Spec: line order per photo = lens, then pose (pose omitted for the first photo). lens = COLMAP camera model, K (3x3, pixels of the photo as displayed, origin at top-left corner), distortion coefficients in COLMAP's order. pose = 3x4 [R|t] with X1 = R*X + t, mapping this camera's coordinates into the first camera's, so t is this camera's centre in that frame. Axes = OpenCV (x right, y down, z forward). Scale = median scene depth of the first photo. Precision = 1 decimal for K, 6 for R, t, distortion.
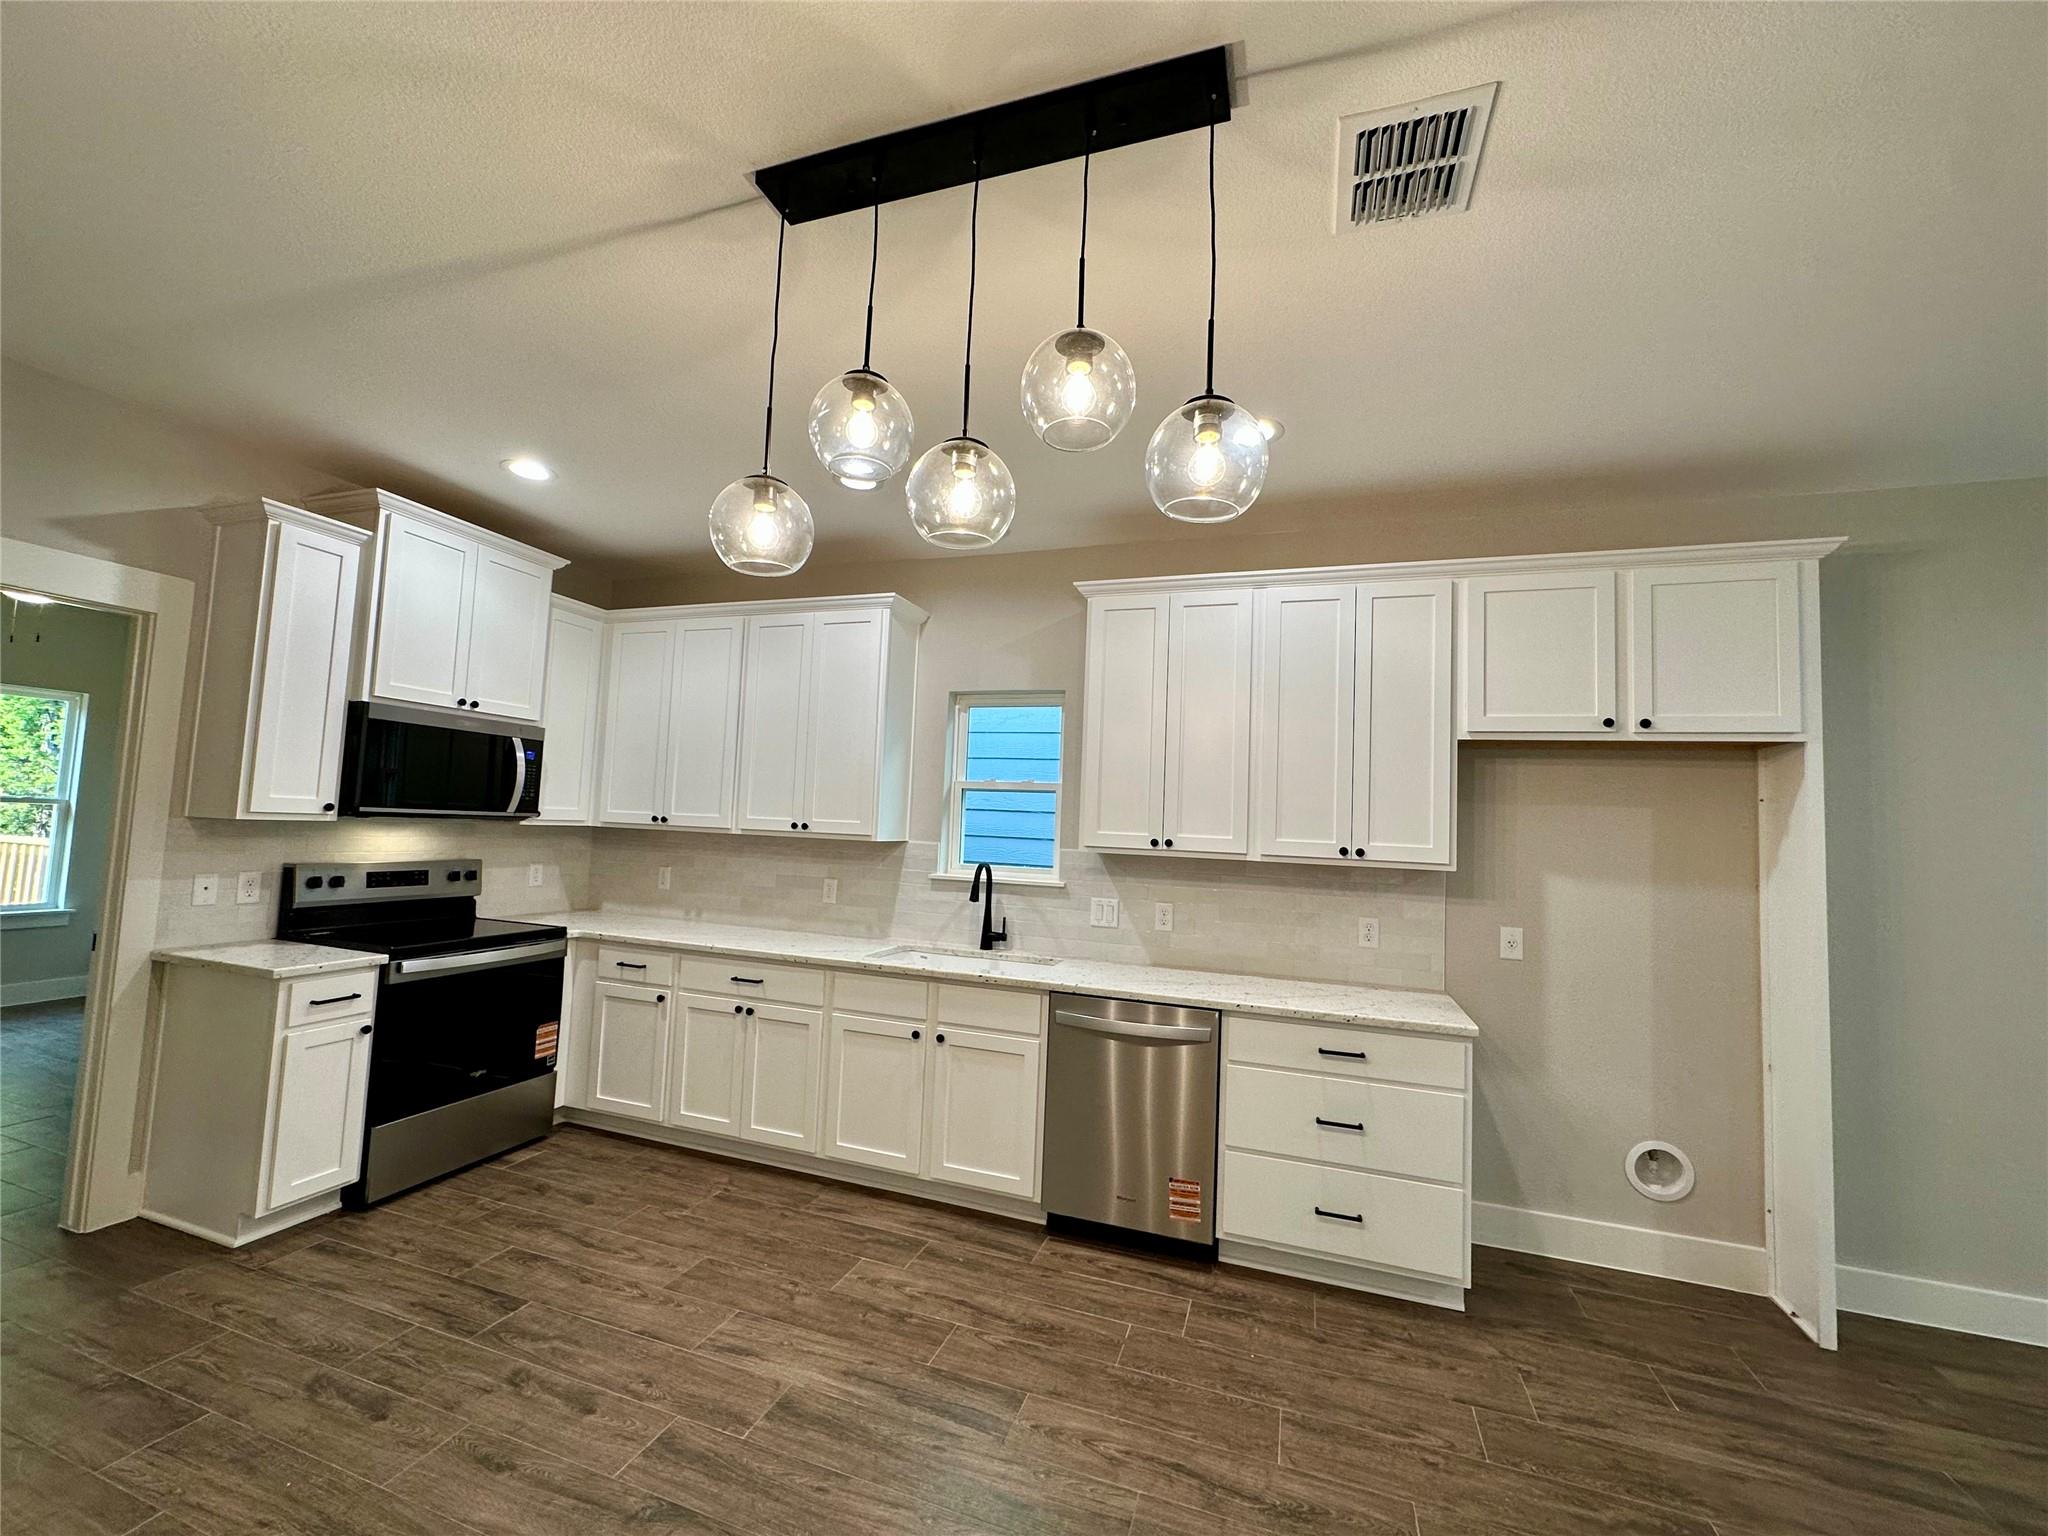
lens RADIAL K [[810.8, 0, 1032.2], [0, 810.8, 773.9], [0, 0, 1]] dist [-0.004041, 0.000044]
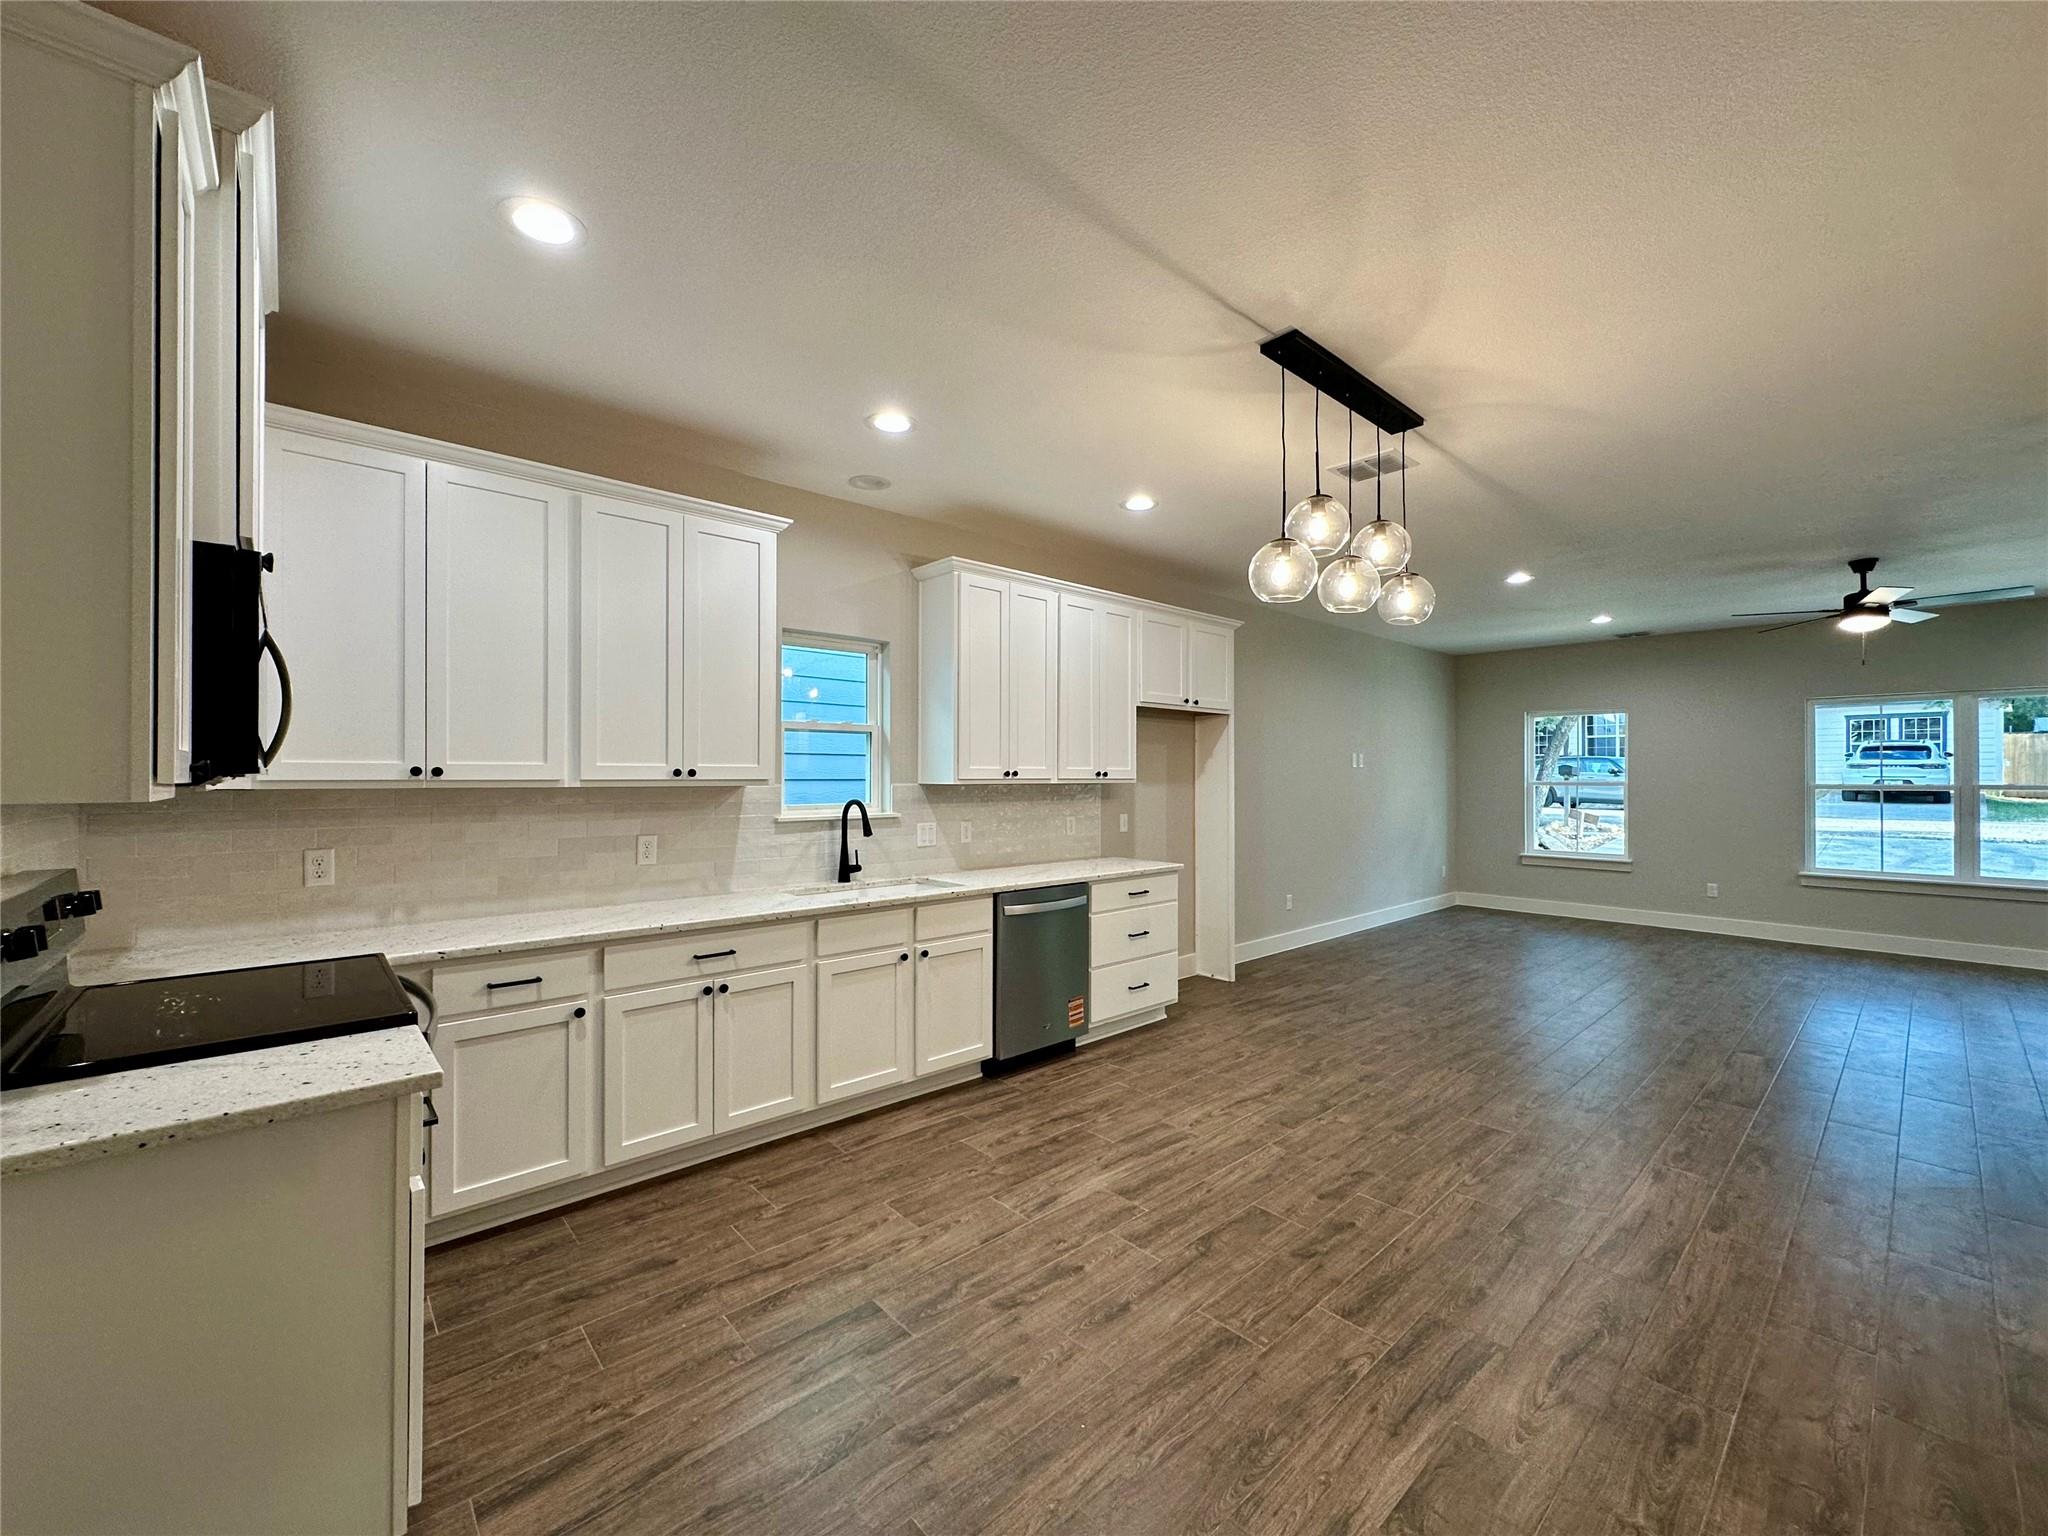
lens RADIAL K [[810.8, 0, 1031.2], [0, 810.8, 764.5], [0, 0, 1]] dist [-0.004041, 0.000044]
pose [[0.488531, -0.034154, 0.871878, -1.130812], [-0.045150, 0.996905, 0.064350, -0.019767], [-0.871378, -0.070803, 0.485477, 0.376479]]
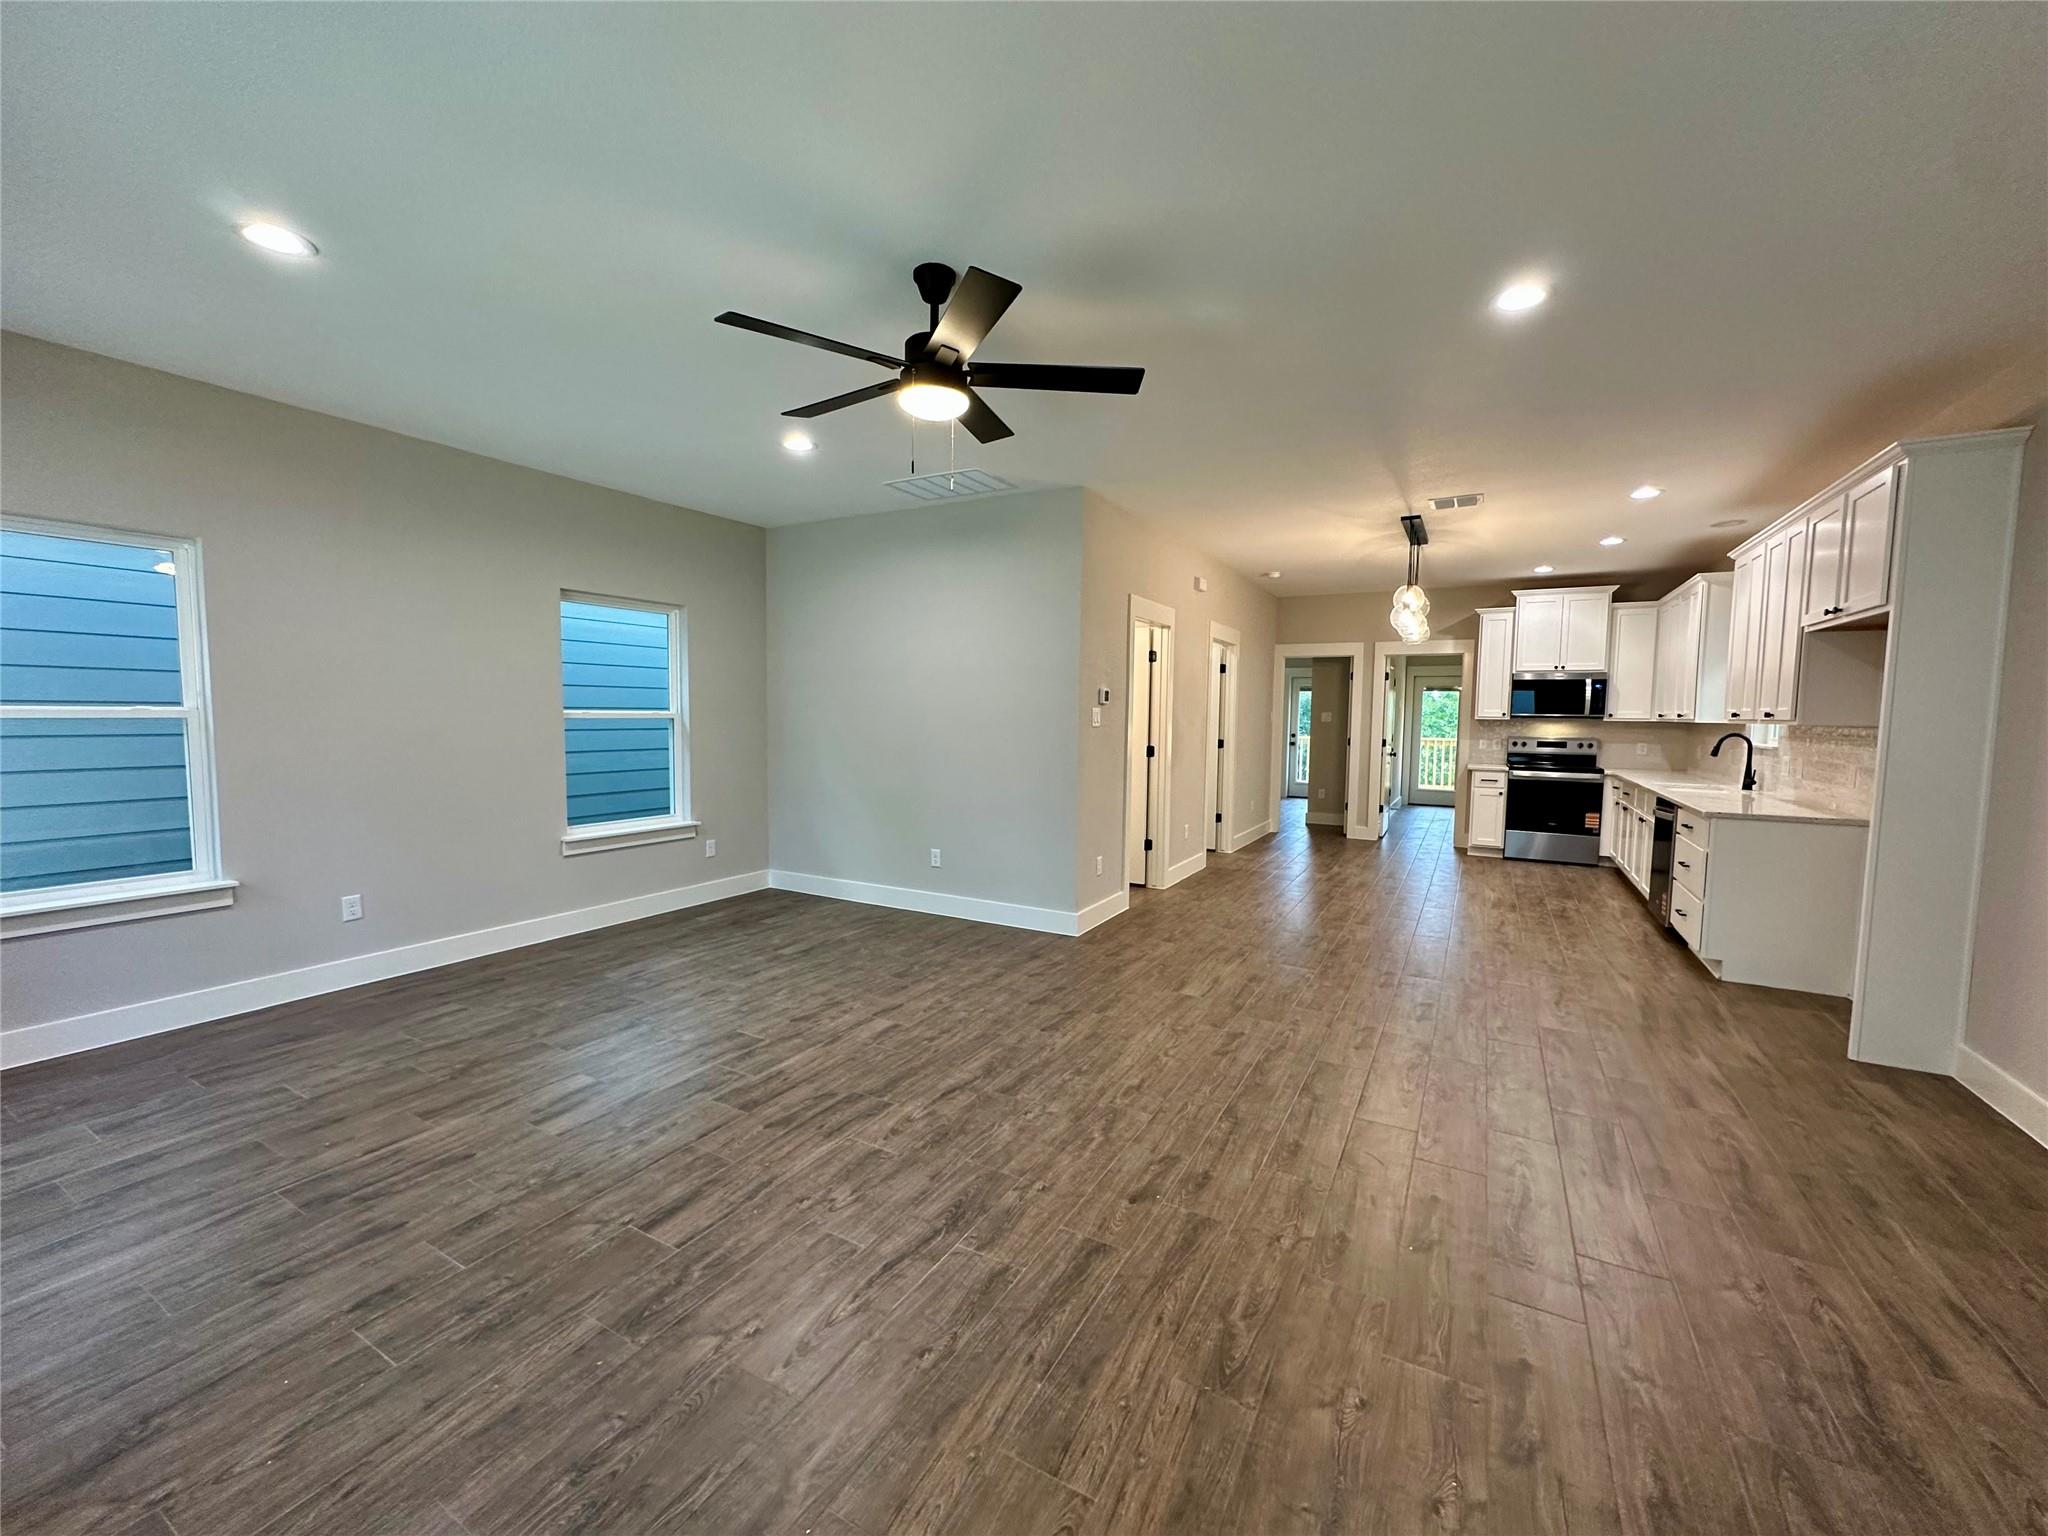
lens RADIAL K [[810.8, 0, 1036.1], [0, 810.8, 771.3], [0, 0, 1]] dist [-0.004041, 0.000044]
pose [[-0.178112, 0.023838, -0.983722, 0.939848], [0.050222, 0.998624, 0.015106, 0.050539], [0.982728, -0.046714, -0.179064, -0.030458]]
